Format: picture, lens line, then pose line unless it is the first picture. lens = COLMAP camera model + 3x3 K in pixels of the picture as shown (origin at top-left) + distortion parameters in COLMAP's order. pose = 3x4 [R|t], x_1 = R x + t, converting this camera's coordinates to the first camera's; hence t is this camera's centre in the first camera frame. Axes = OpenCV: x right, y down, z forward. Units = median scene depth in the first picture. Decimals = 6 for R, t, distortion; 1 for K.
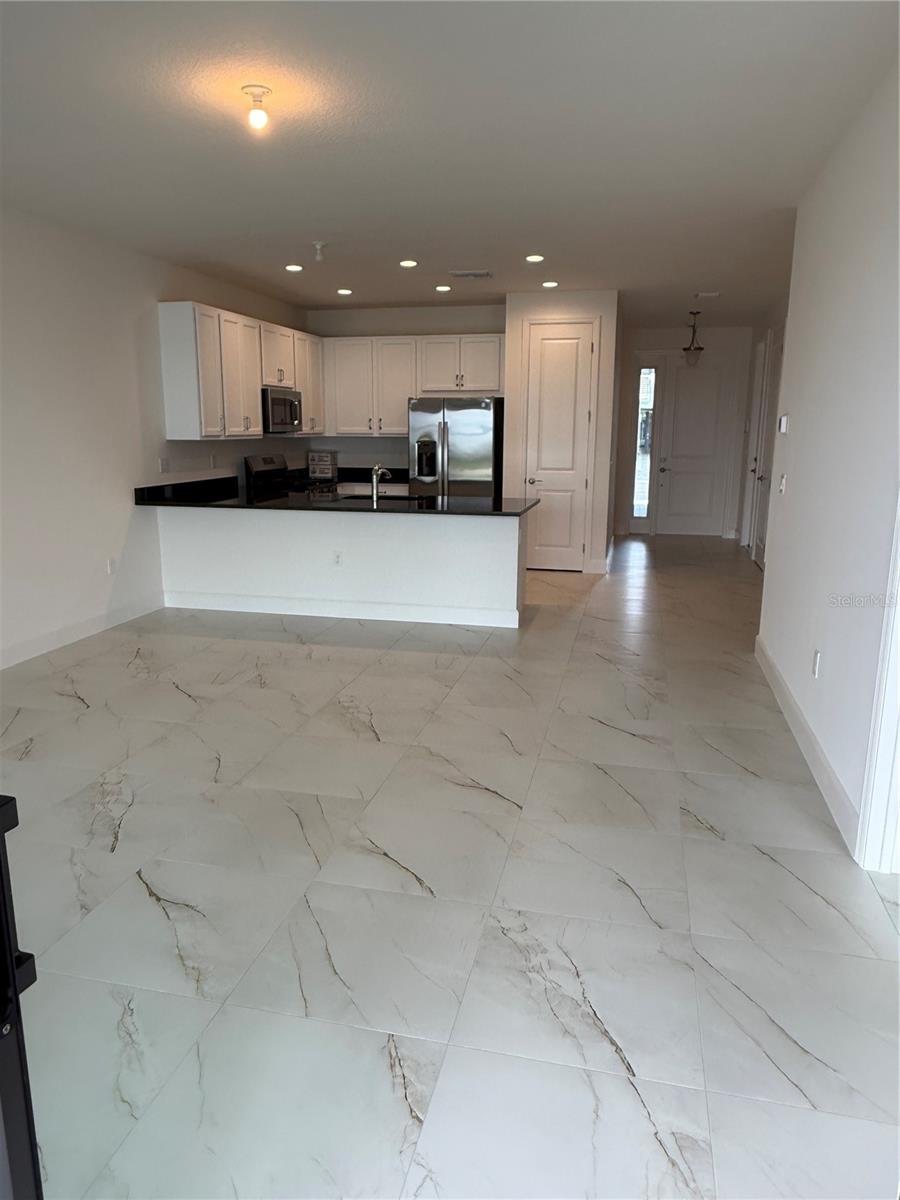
lens RADIAL K [[802.4, 0, 442.8], [0, 802.4, 599.4], [0, 0, 1]] dist [-0.005532, 0.003494]
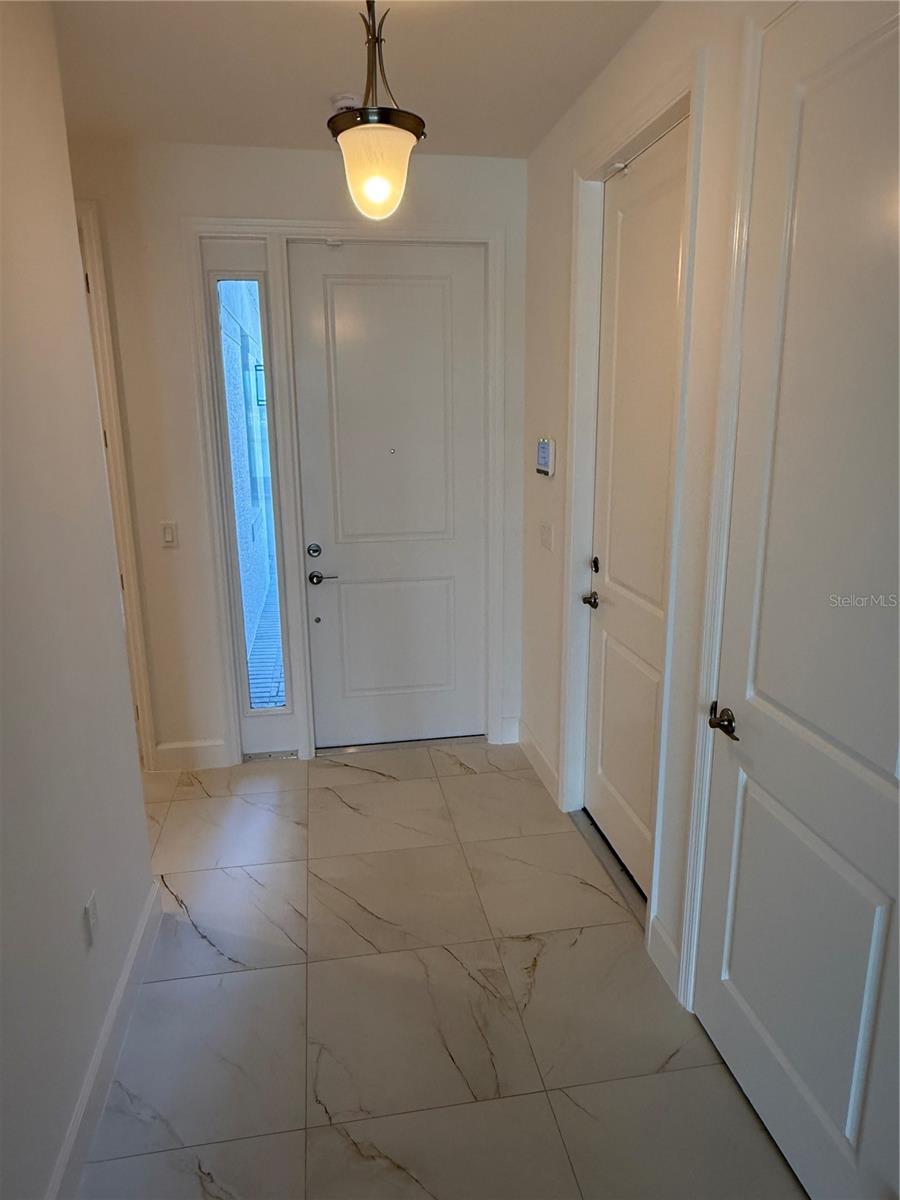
lens RADIAL K [[802.4, 0, 445.8], [0, 802.4, 601.6], [0, 0, 1]] dist [-0.005532, 0.003494]
pose [[0.920194, -0.105346, 0.377022, 0.265509], [0.095148, 0.994417, 0.045631, -0.221683], [-0.379724, -0.006117, 0.925080, 0.899062]]
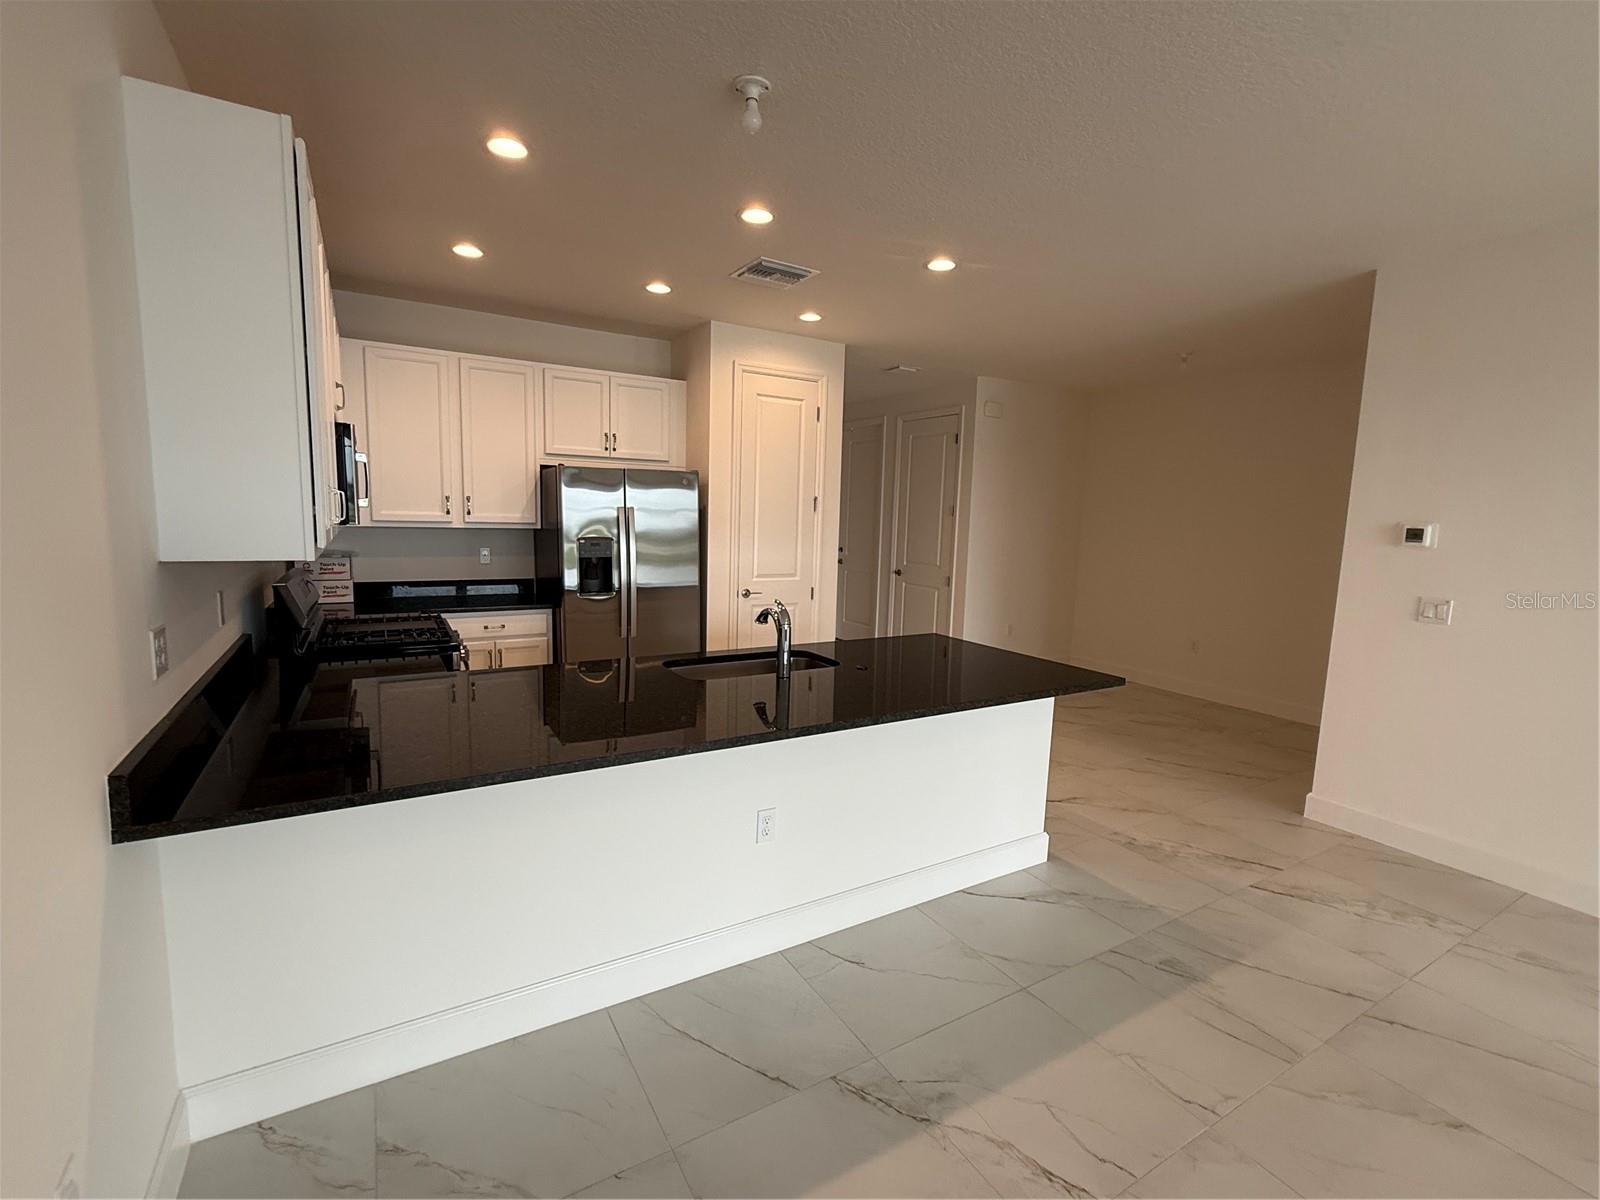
lens RADIAL K [[712.6, 0, 800.3], [0, 712.6, 599.1], [0, 0, 1]] dist [-0.002167, 0.001091]
pose [[0.717574, -0.068064, 0.693148, -0.287616], [0.121368, 0.992207, -0.028214, -0.121162], [-0.685826, 0.104371, 0.720243, 0.530117]]
